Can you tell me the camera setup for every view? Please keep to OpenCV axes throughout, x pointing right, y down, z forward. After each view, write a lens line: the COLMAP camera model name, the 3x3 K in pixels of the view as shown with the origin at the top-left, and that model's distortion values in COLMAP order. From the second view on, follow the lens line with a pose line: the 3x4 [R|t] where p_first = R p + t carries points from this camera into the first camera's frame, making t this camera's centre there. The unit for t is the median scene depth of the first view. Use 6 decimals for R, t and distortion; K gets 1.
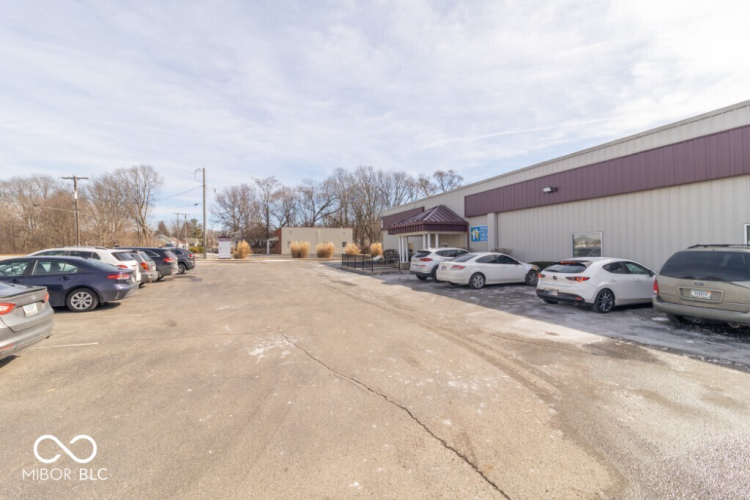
lens RADIAL K [[348.5, 0, 375.9], [0, 348.5, 244.0], [0, 0, 1]] dist [0.000938, 0.000534]
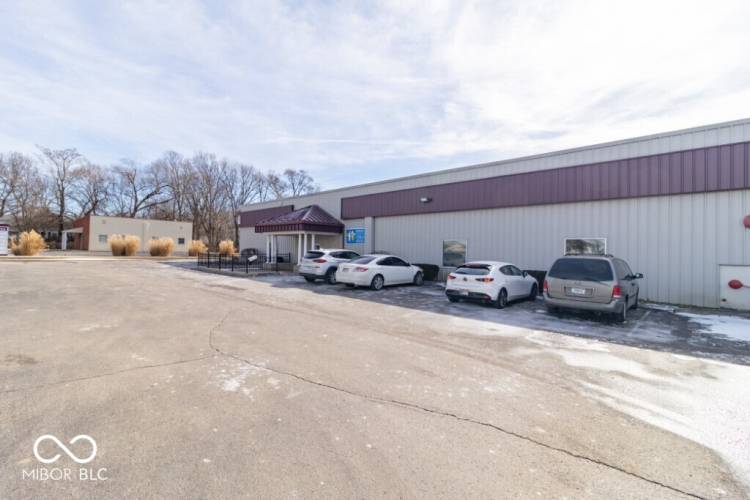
lens RADIAL K [[346.5, 0, 375.0], [0, 346.5, 250.0], [0, 0, 1]] dist [0.002978, 0.000346]
pose [[0.893865, 0.024675, 0.447656, -0.090404], [-0.032349, 0.999431, 0.009504, 0.000298], [-0.447167, -0.022976, 0.894155, 0.045078]]
